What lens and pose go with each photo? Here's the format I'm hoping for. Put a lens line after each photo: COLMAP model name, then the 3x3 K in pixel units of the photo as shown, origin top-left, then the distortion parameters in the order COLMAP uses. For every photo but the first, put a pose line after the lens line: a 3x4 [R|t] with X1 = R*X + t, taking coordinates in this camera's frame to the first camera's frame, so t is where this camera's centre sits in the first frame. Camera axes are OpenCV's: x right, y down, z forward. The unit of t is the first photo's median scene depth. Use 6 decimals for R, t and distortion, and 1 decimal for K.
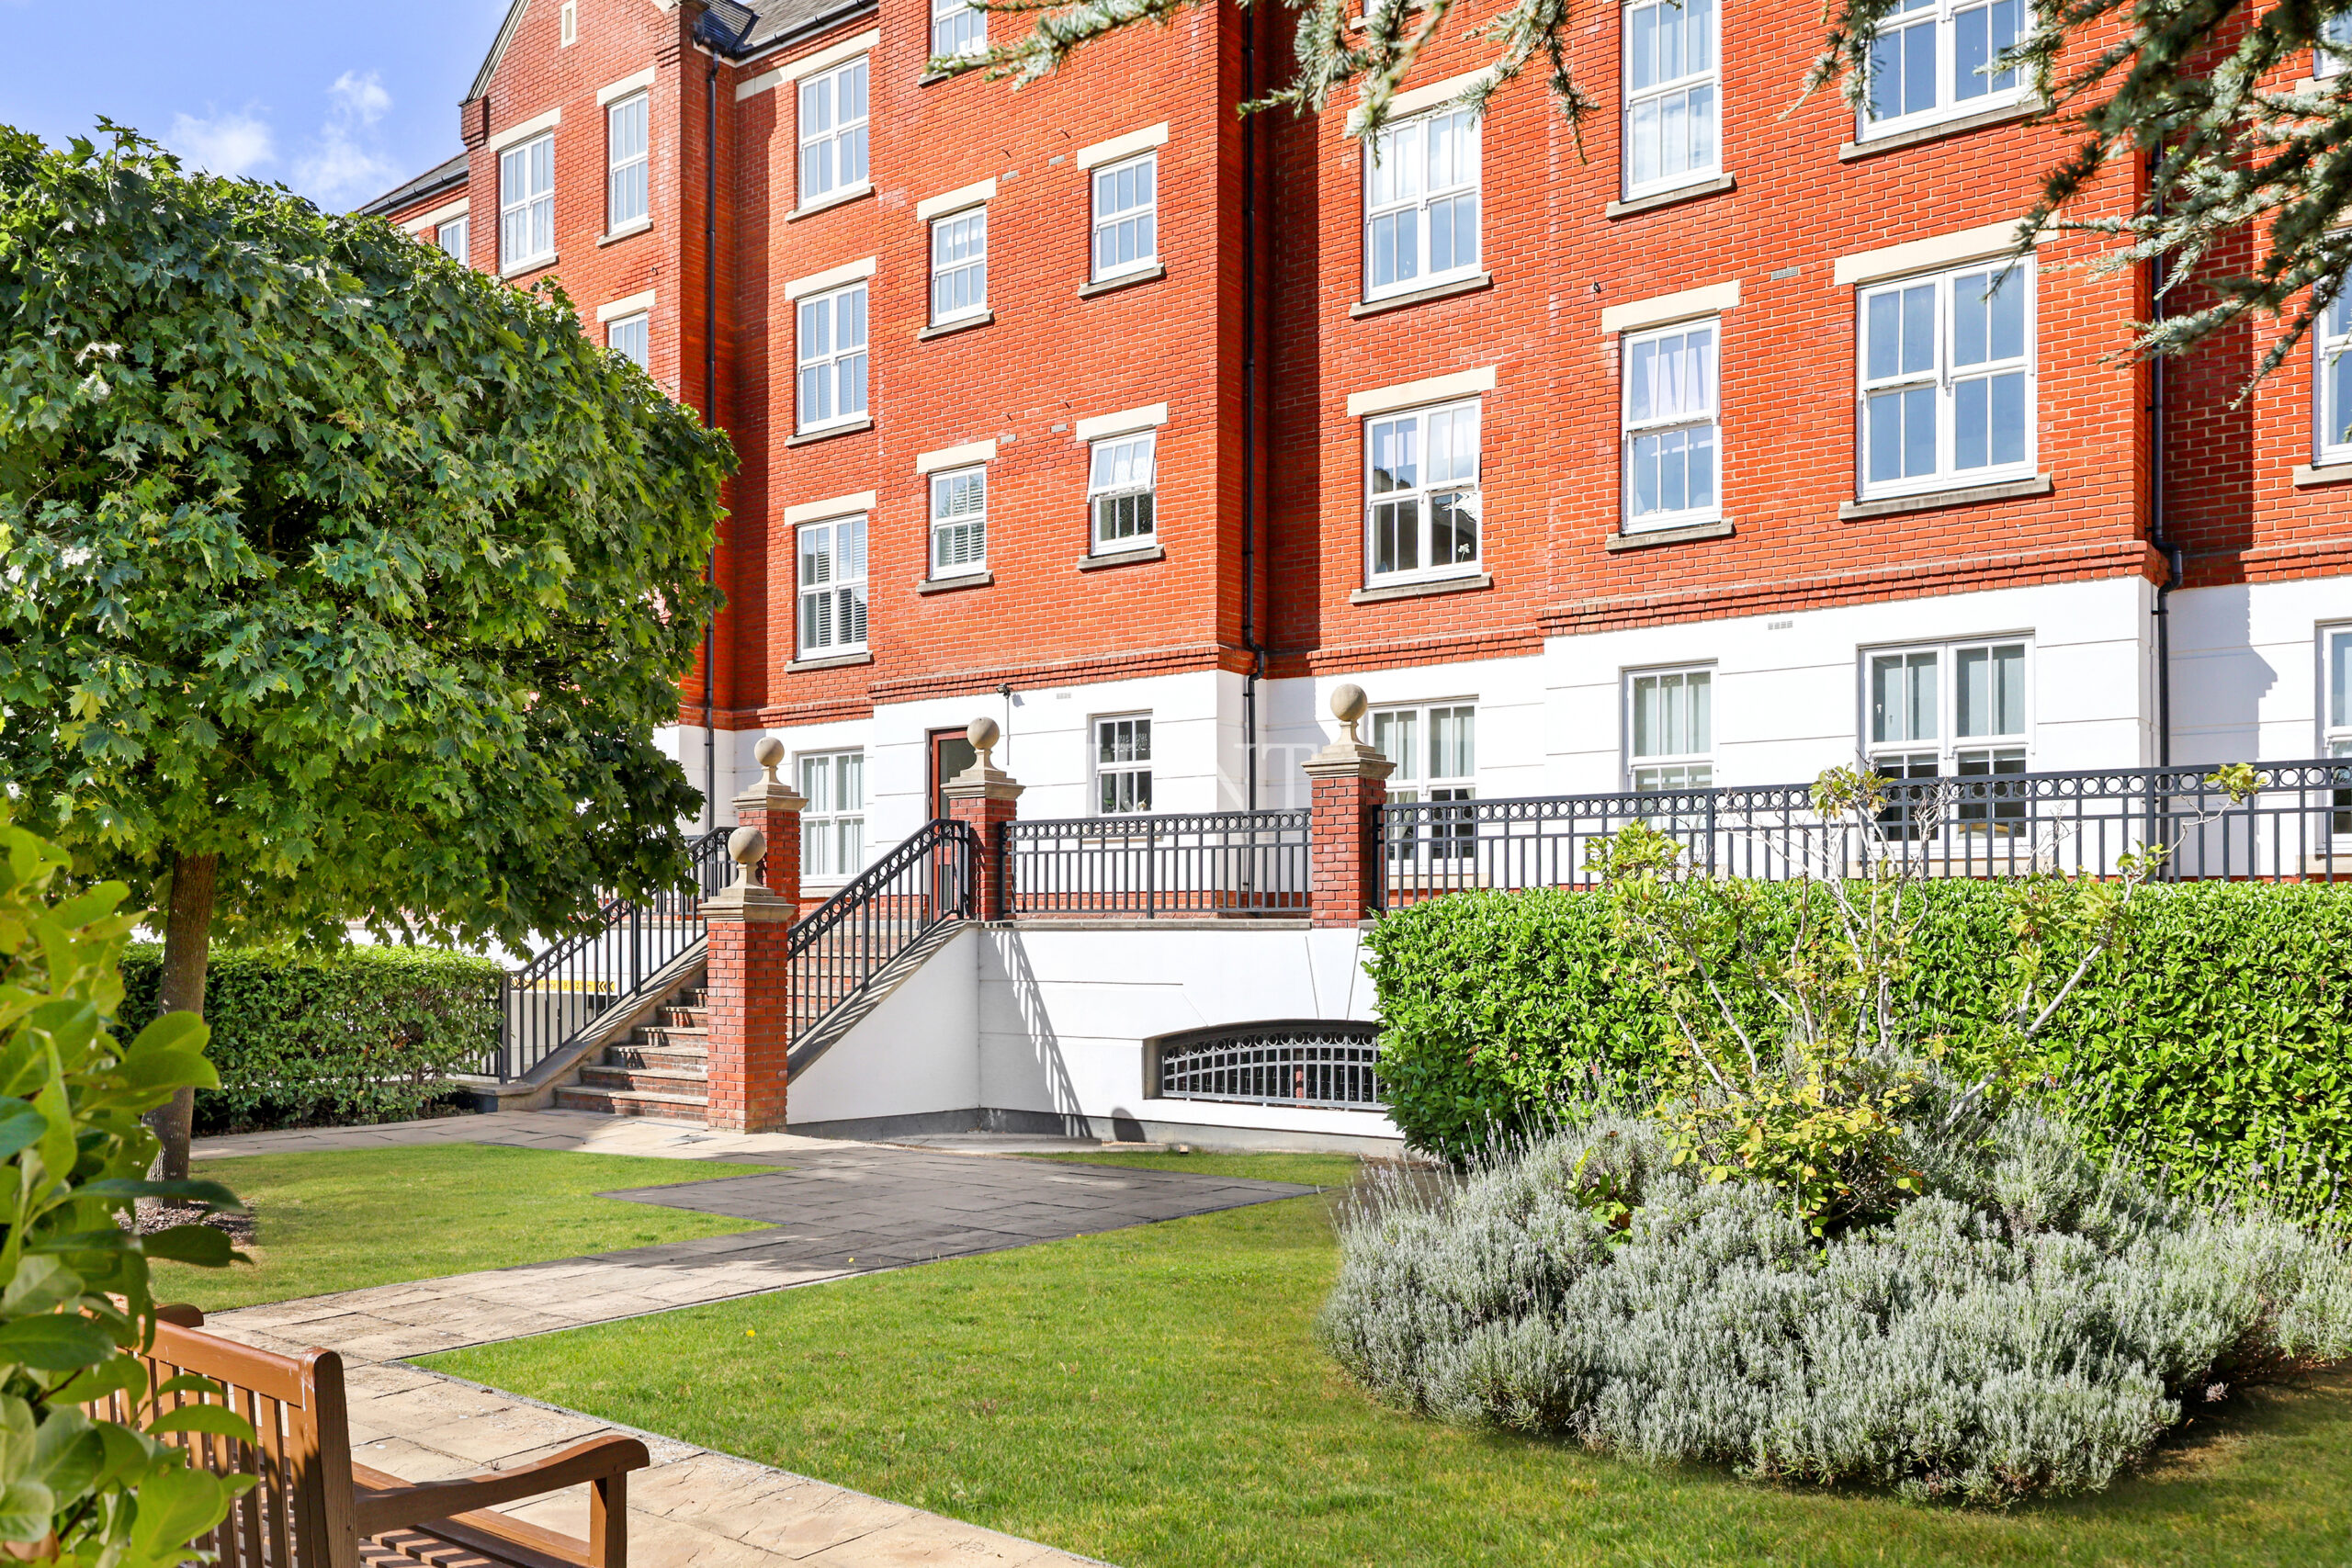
lens RADIAL K [[1762.3, 0, 1176.0], [0, 1762.3, 784.0], [0, 0, 1]] dist [-0.029654, -0.000627]
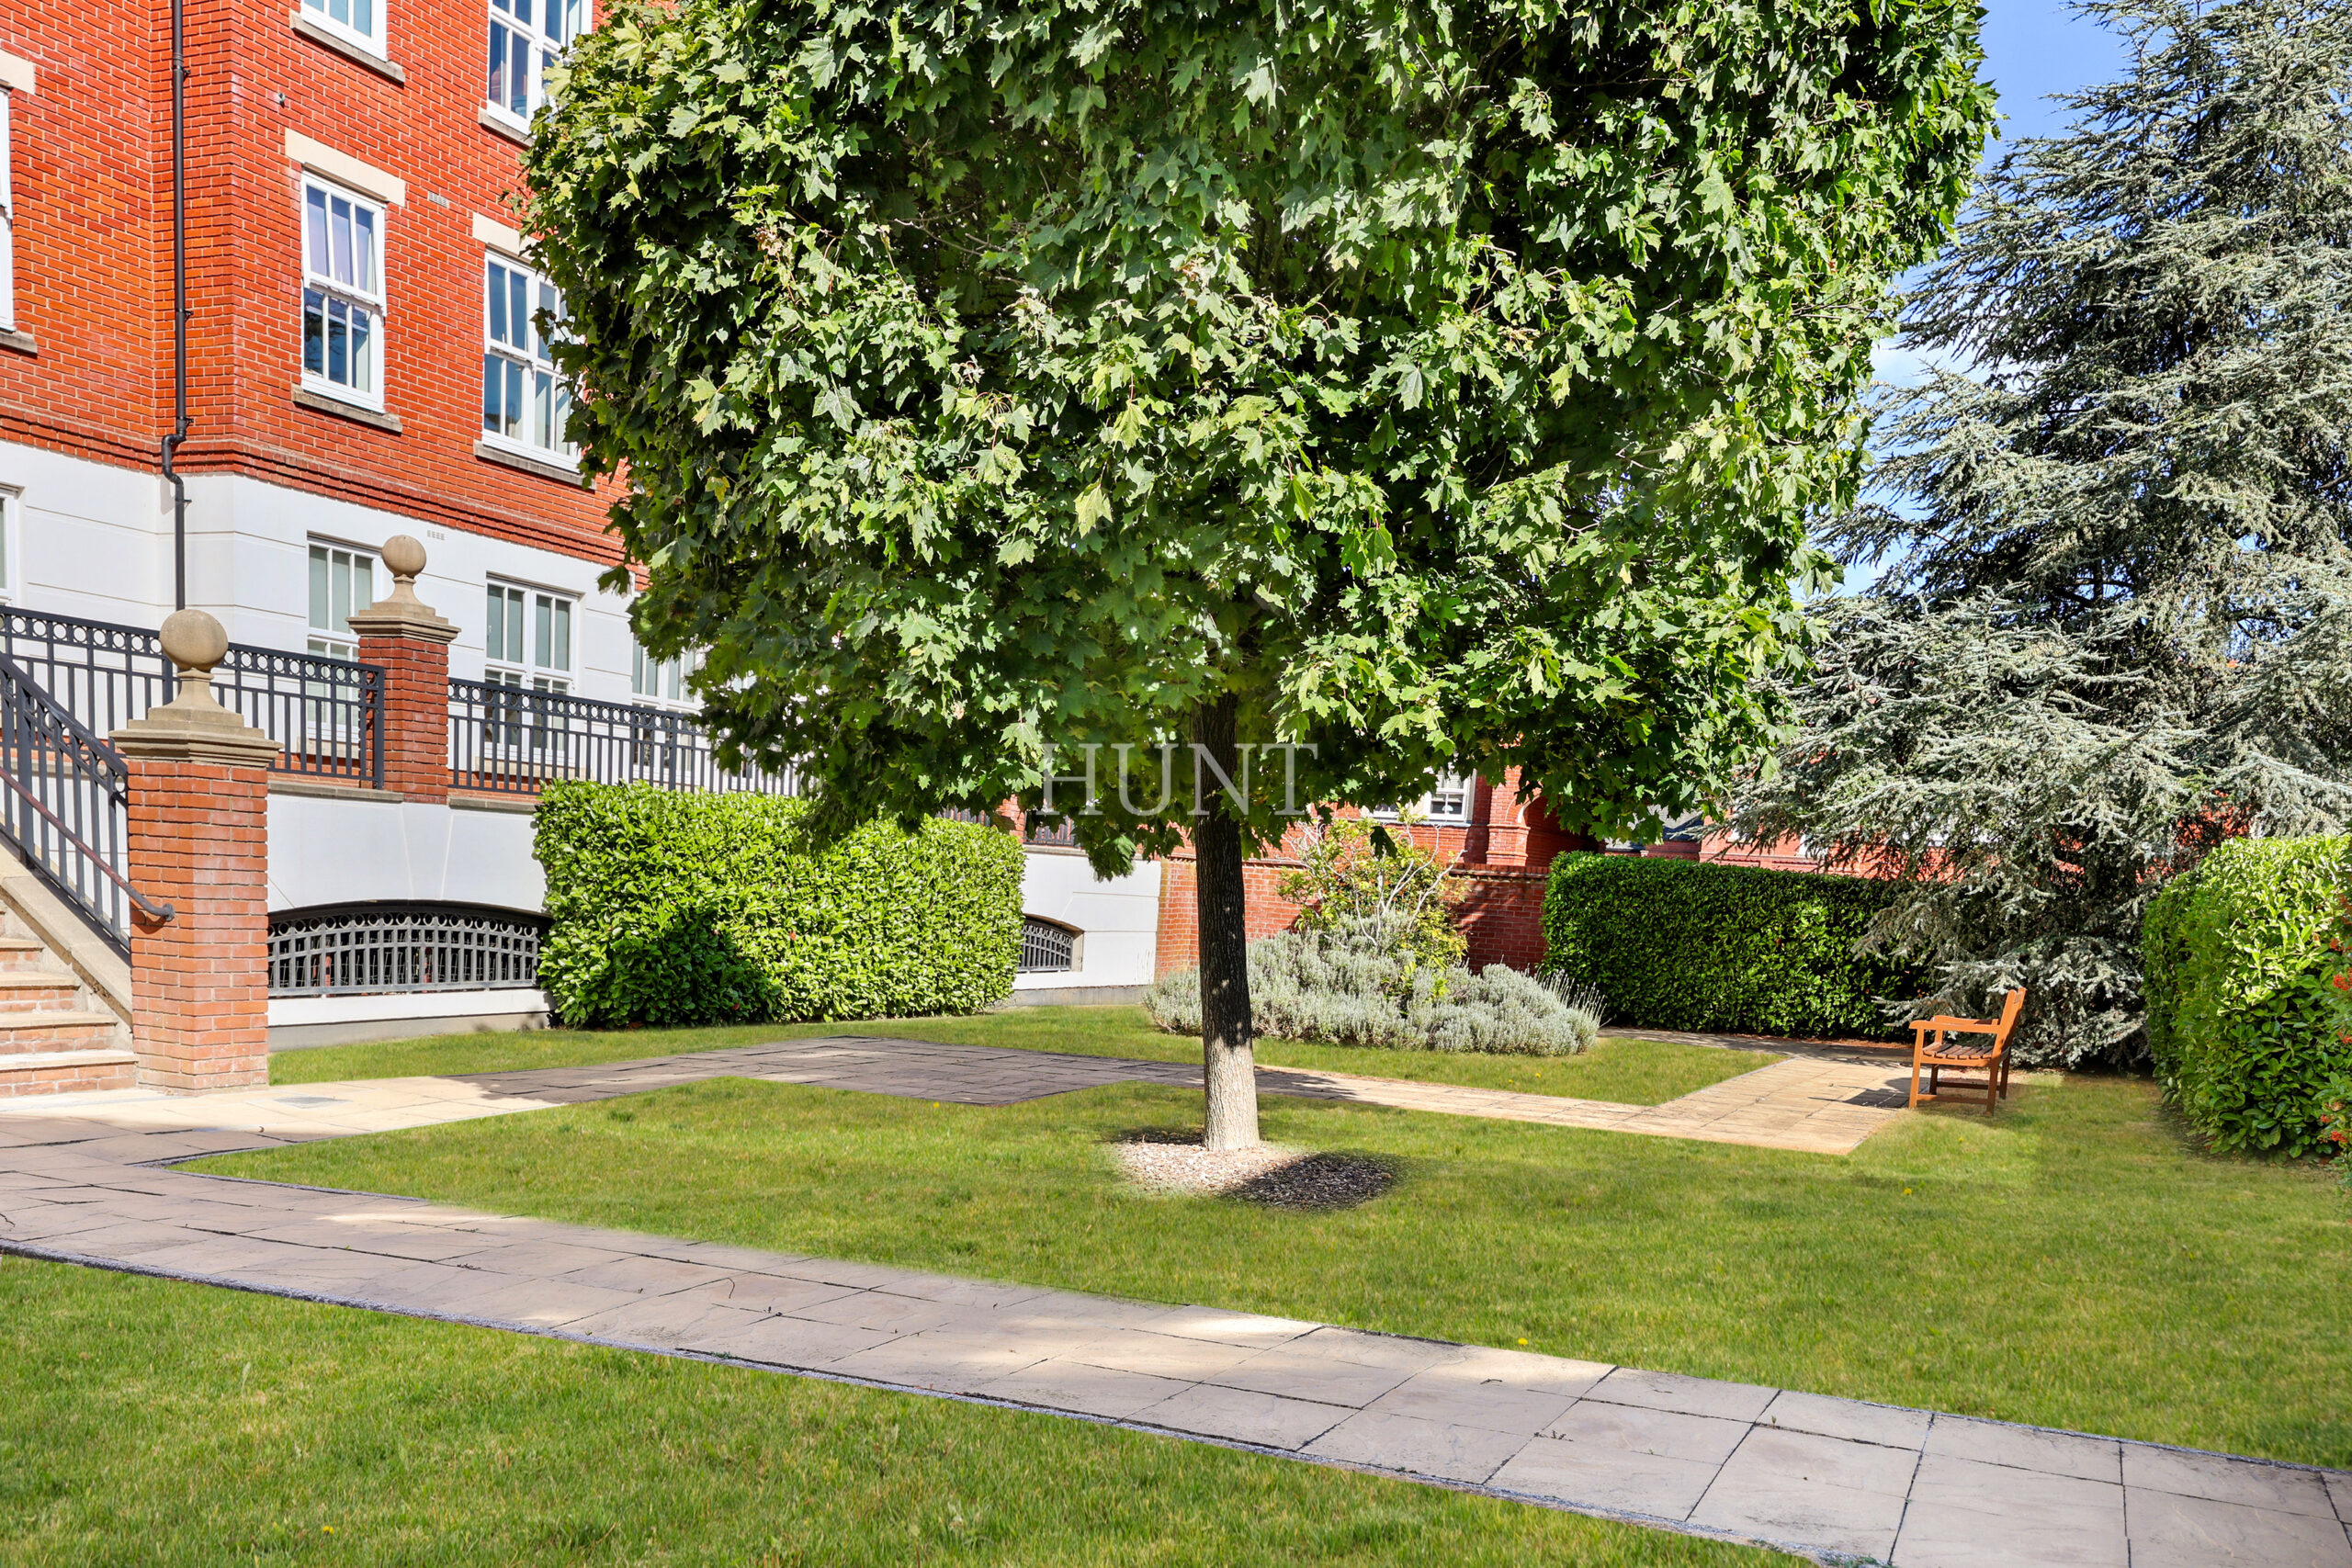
lens RADIAL K [[1762.3, 0, 1176.0], [0, 1762.3, 784.0], [0, 0, 1]] dist [-0.029654, -0.000627]
pose [[-0.152914, 0.032786, 0.987696, -0.887124], [-0.169984, 0.983681, -0.058970, 0.056802], [-0.973511, -0.176909, -0.144845, 0.732485]]
